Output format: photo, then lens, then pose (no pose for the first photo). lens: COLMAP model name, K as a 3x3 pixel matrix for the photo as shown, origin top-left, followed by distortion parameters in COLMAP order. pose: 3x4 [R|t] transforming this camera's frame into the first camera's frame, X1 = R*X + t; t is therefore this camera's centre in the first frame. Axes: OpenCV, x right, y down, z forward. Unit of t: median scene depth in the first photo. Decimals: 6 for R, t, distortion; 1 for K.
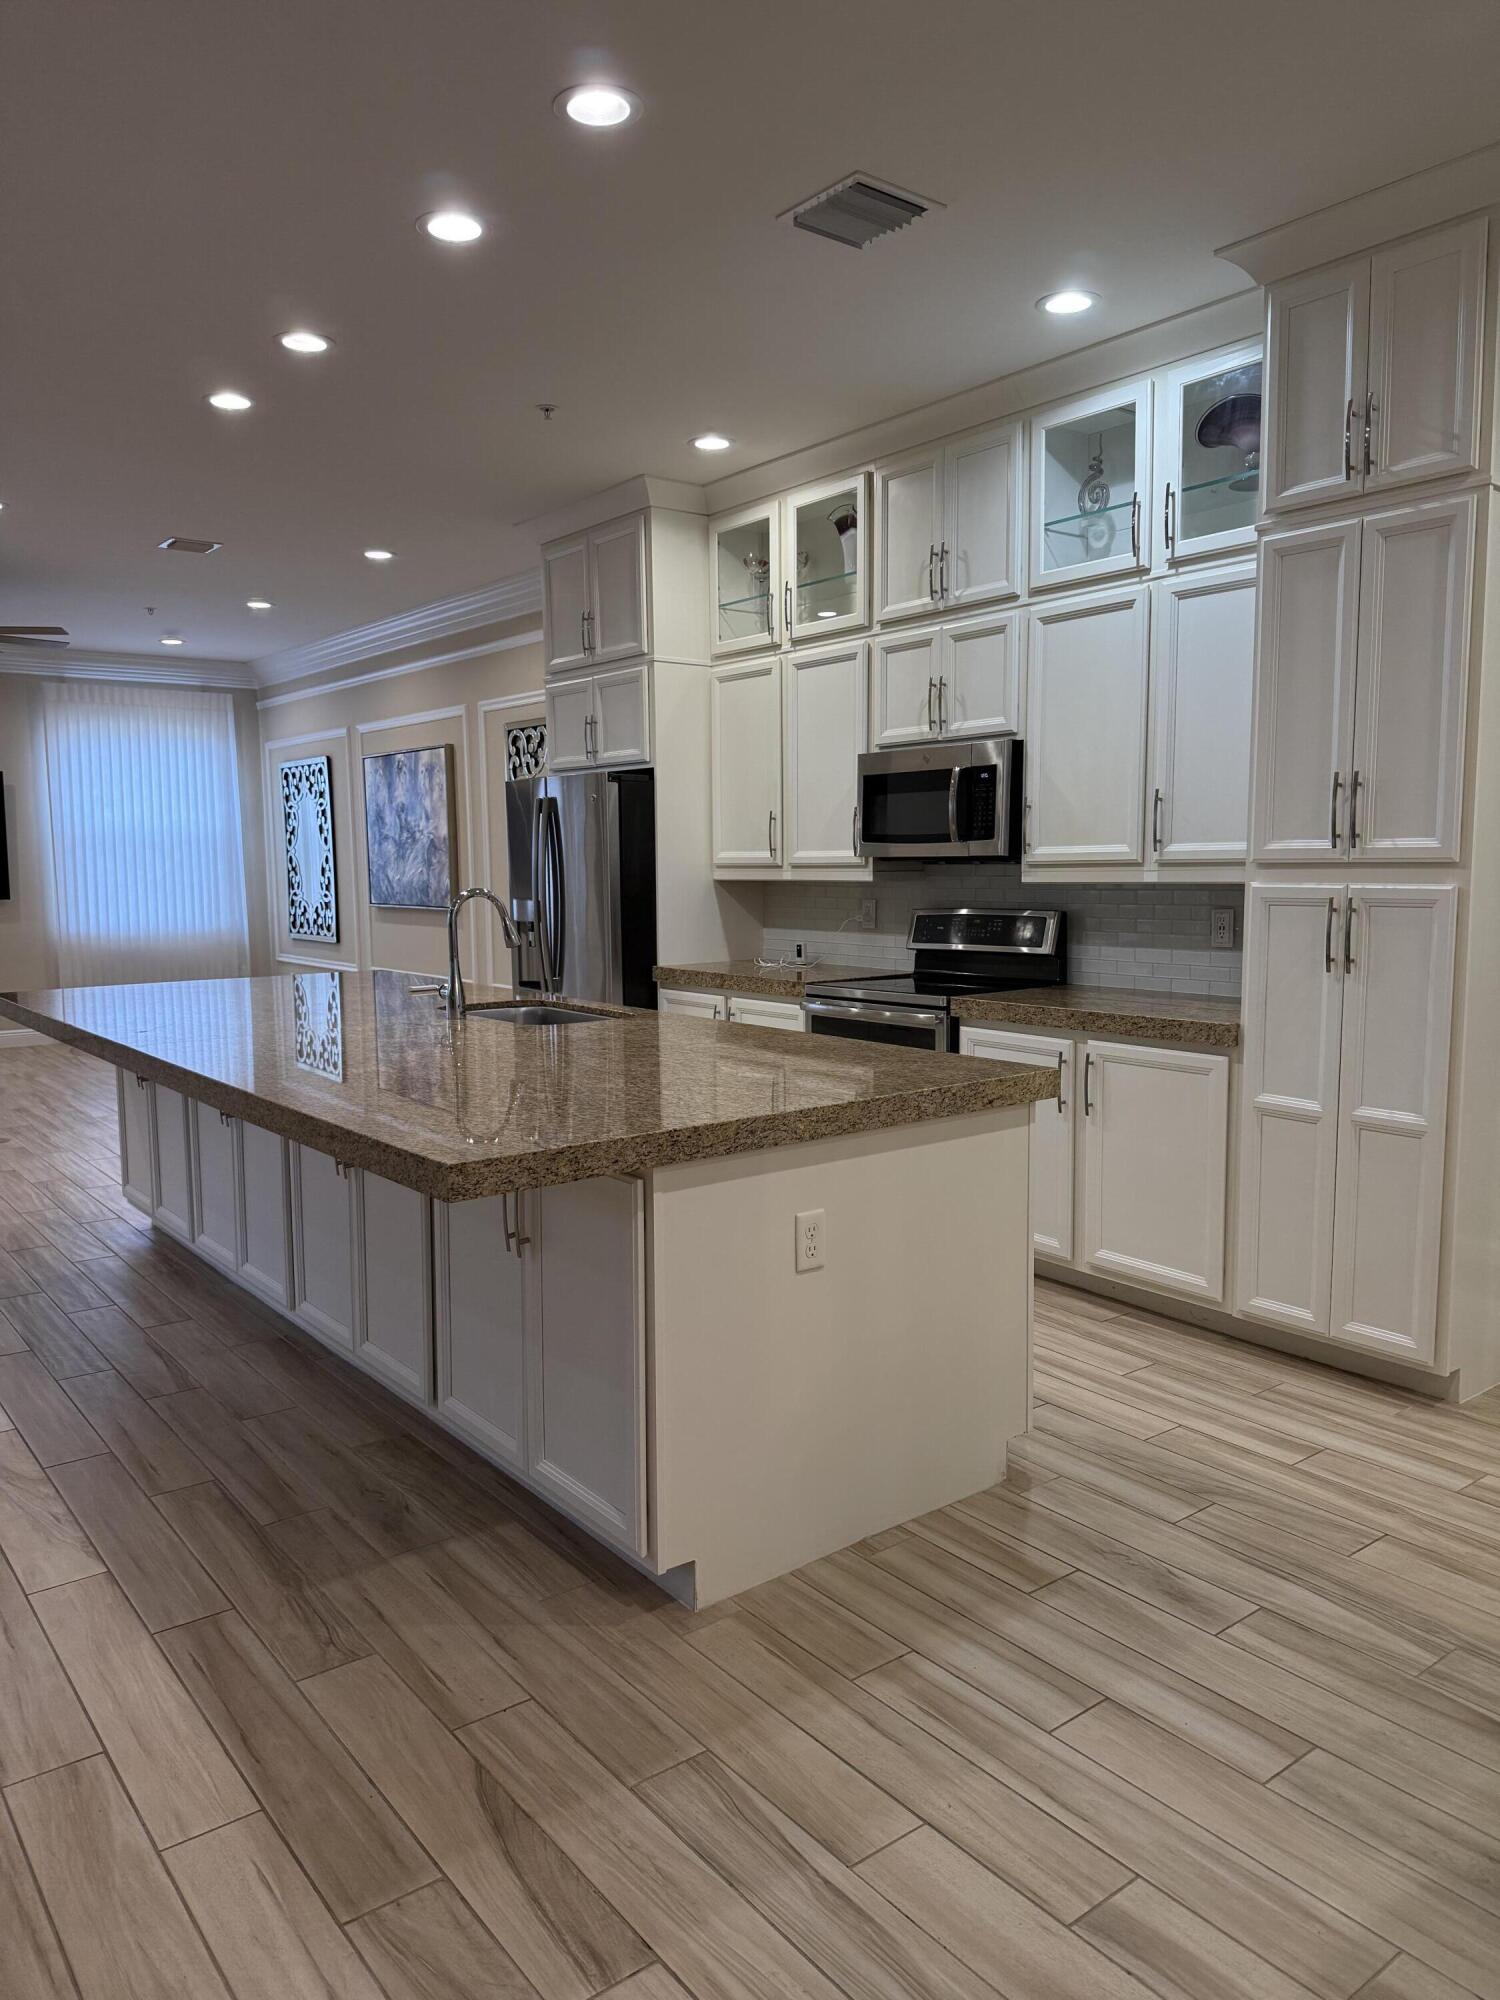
lens RADIAL K [[1413.4, 0, 744.3], [0, 1413.4, 1006.1], [0, 0, 1]] dist [0.046818, -0.052158]
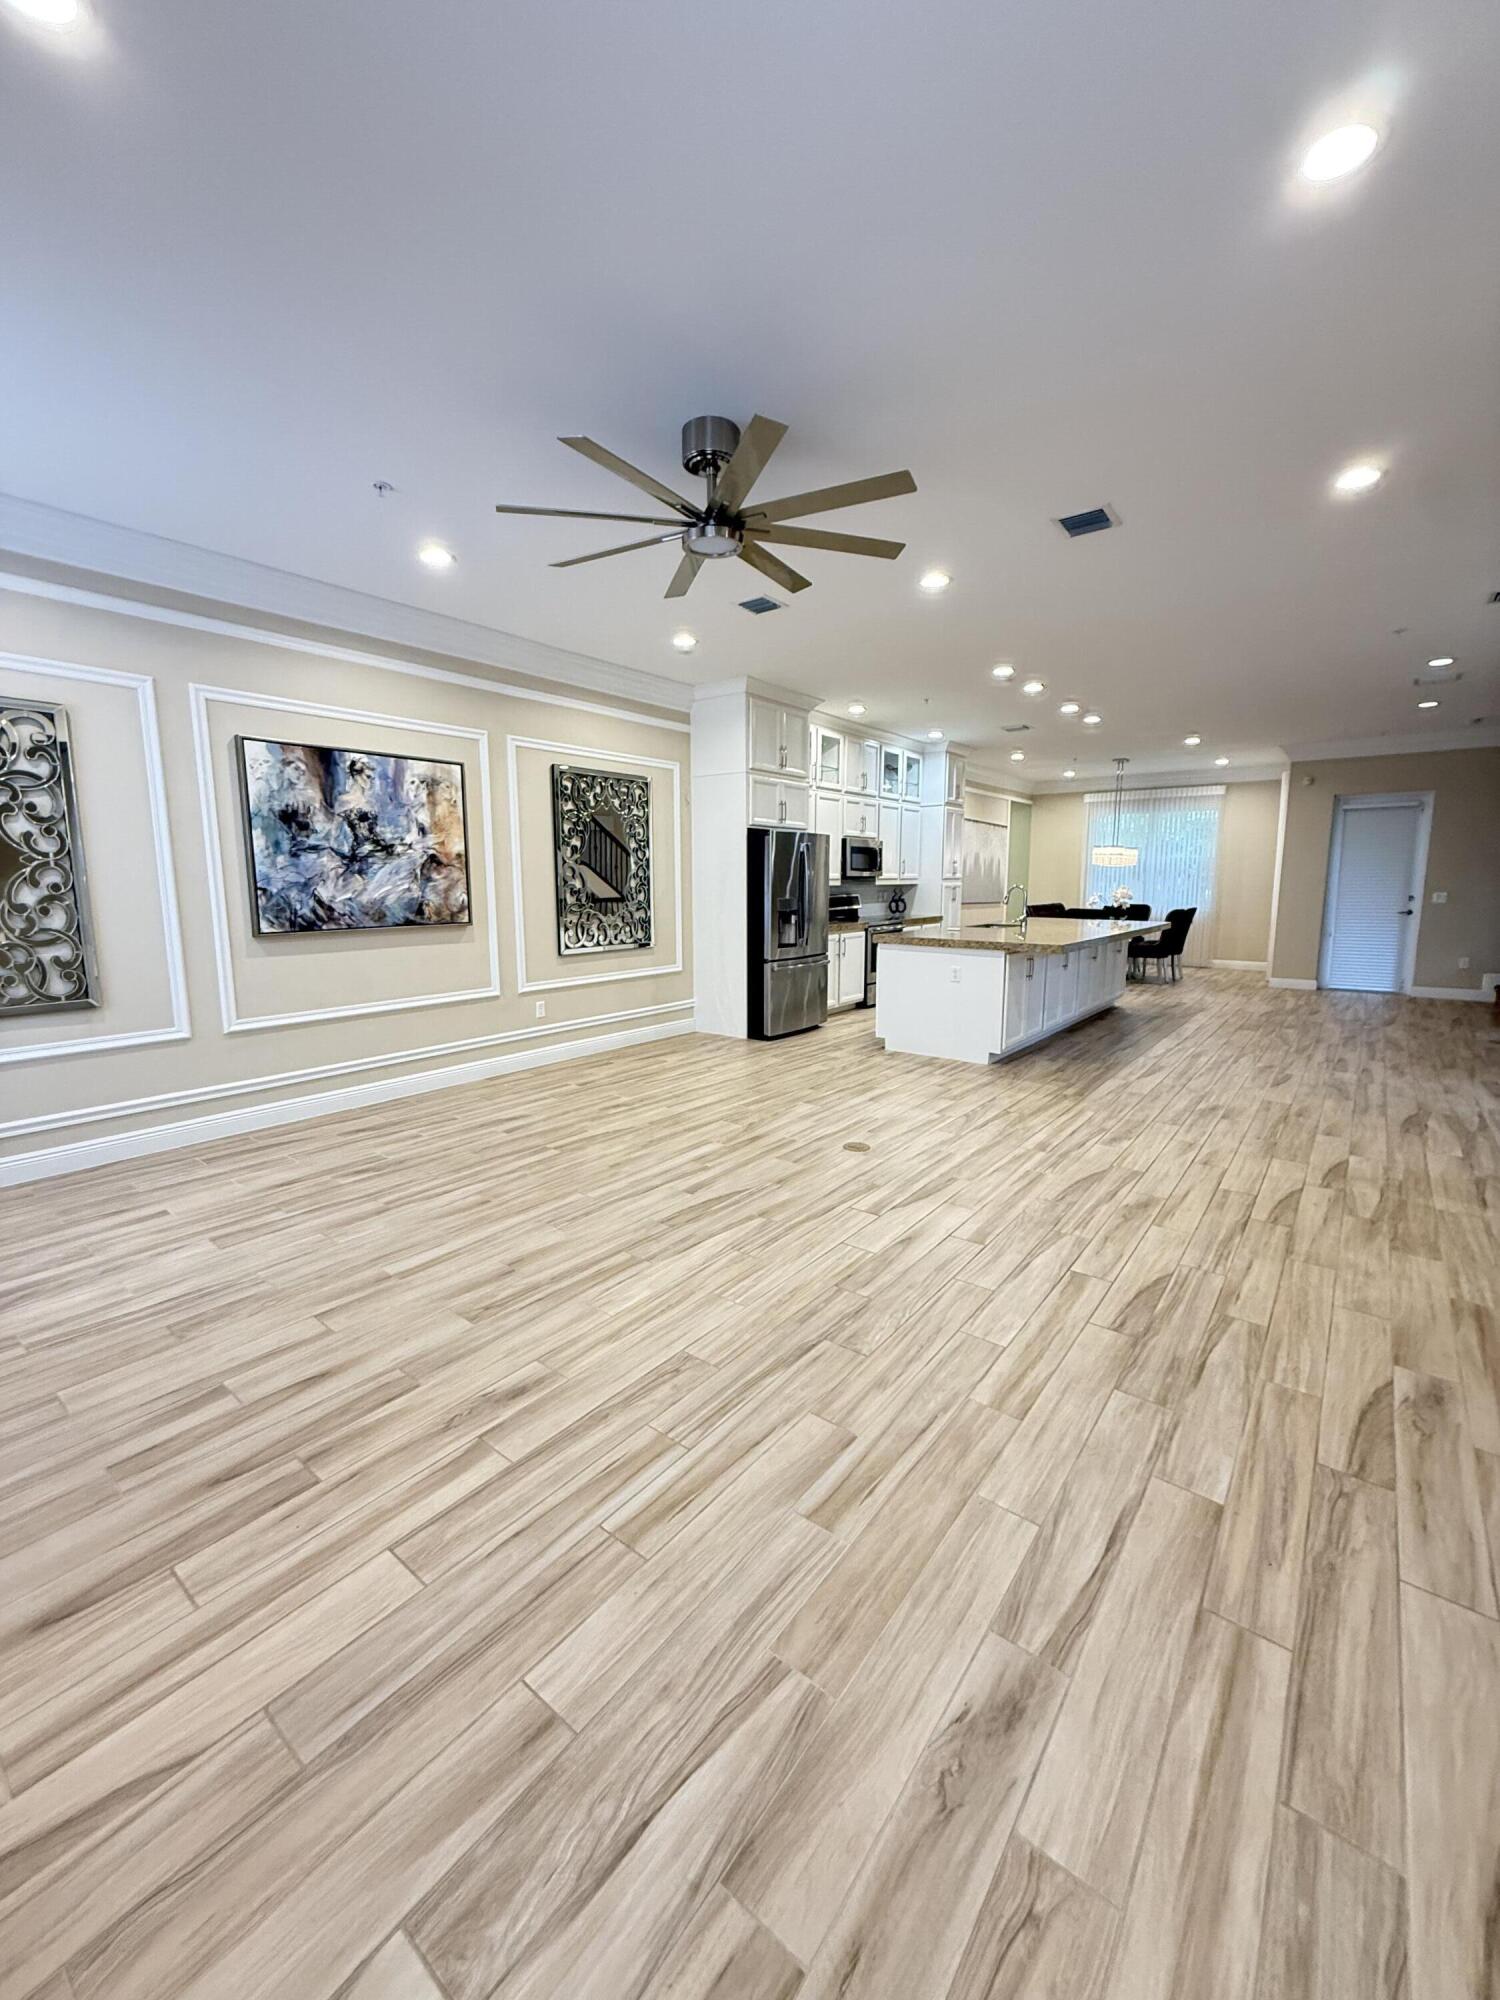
lens RADIAL K [[795.6, 0, 761.1], [0, 795.6, 993.8], [0, 0, 1]] dist [-0.002899, -0.000322]
pose [[-0.255375, -0.128310, 0.958290, -1.343188], [0.106867, 0.981336, 0.159875, -0.143642], [-0.960918, 0.143238, -0.236896, 1.524814]]
